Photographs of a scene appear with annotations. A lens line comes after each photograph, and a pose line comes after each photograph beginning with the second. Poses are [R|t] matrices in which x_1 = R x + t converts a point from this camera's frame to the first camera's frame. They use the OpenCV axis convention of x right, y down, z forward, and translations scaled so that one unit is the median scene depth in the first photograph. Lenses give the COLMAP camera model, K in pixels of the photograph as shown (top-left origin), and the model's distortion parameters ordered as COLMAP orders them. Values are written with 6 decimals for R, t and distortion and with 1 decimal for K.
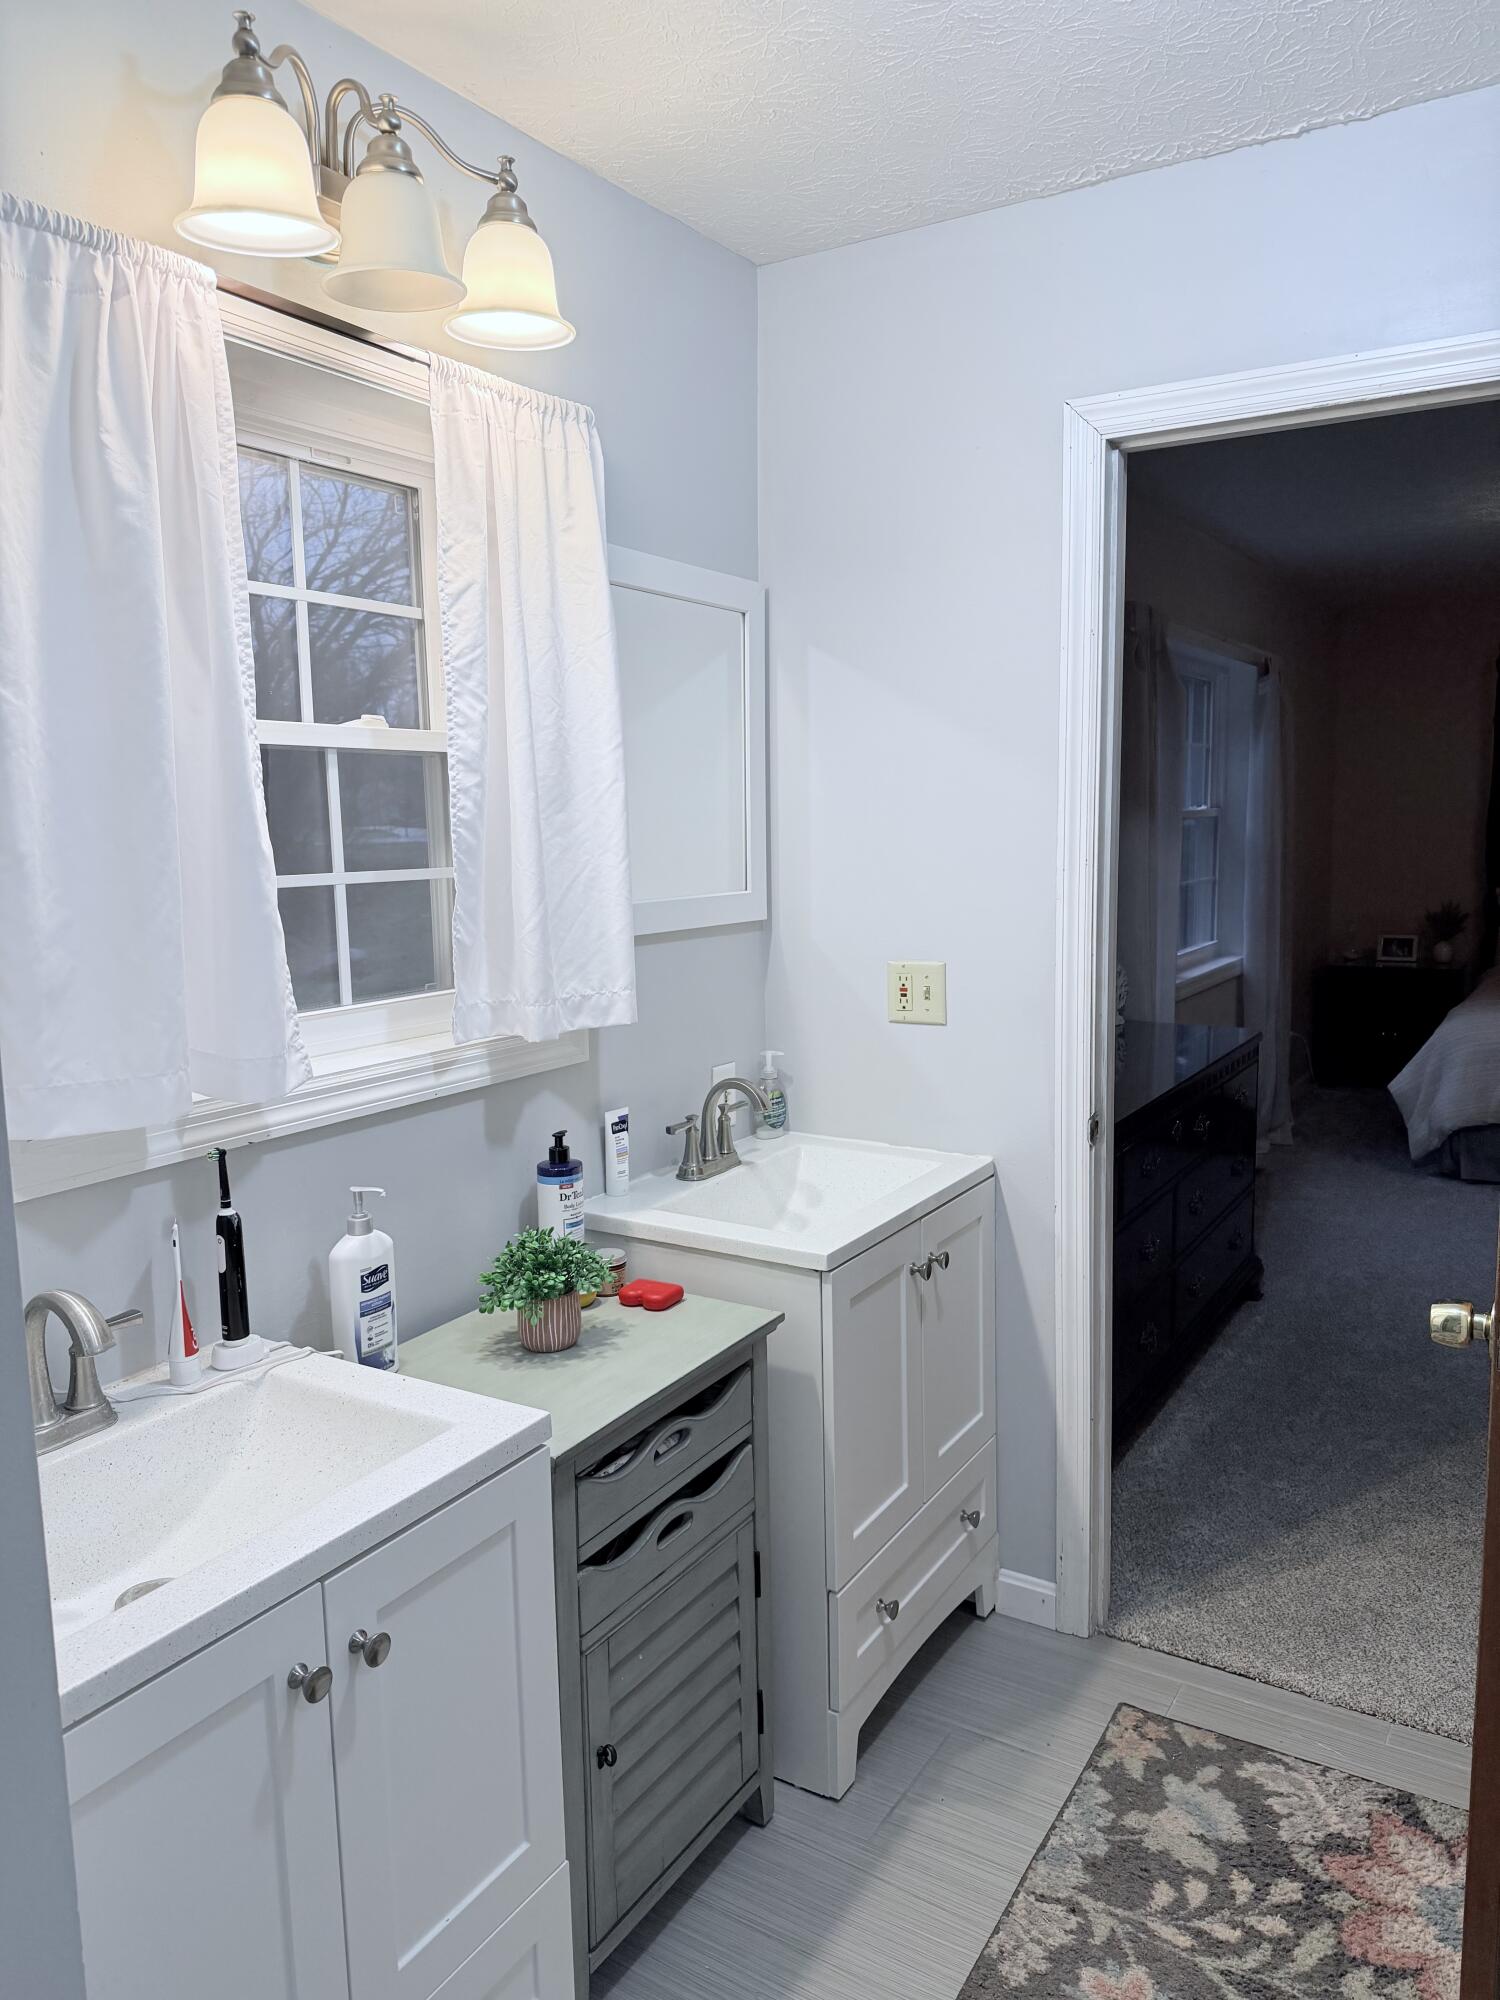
lens RADIAL K [[1417.6, 0, 754.3], [0, 1417.6, 1001.8], [0, 0, 1]] dist [0.064911, -0.091054]
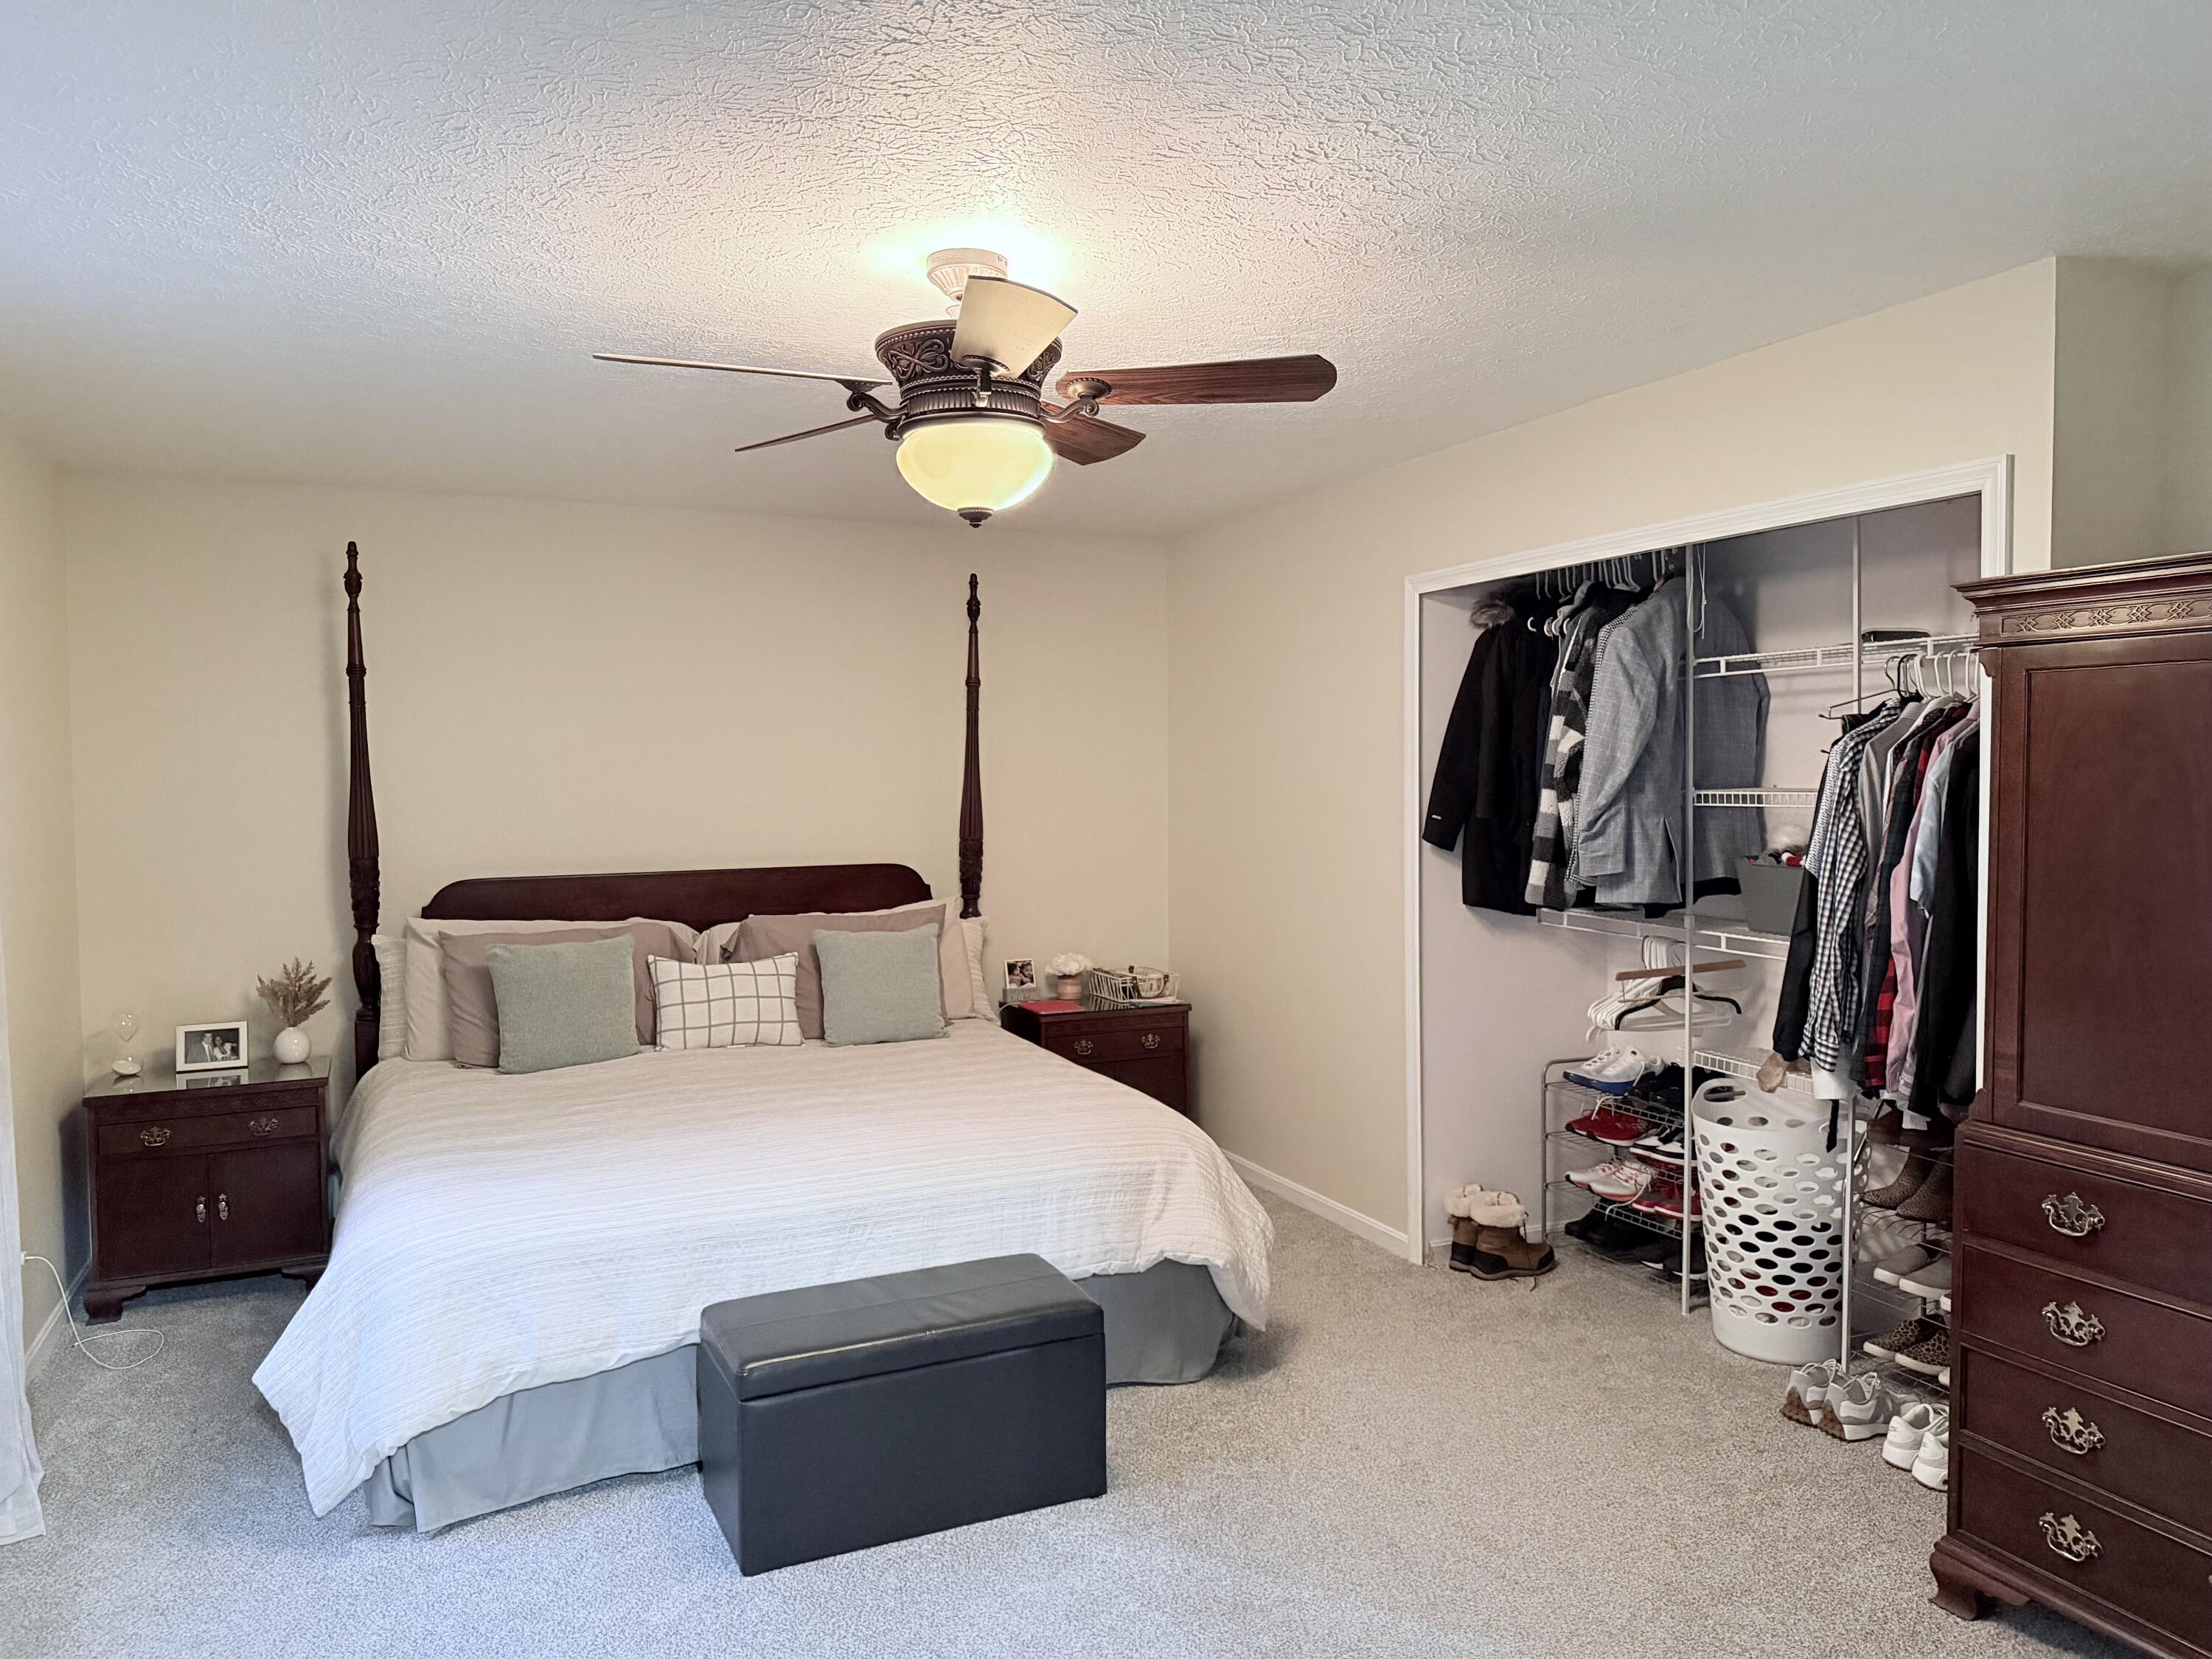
lens RADIAL K [[1567.9, 0, 1102.8], [0, 1567.9, 834.5], [0, 0, 1]] dist [0.064911, -0.091054]
pose [[0.569045, -0.037186, 0.821465, 0.132728], [0.125891, 0.991140, -0.042340, -0.051415], [-0.812613, 0.127508, 0.568685, 0.337356]]
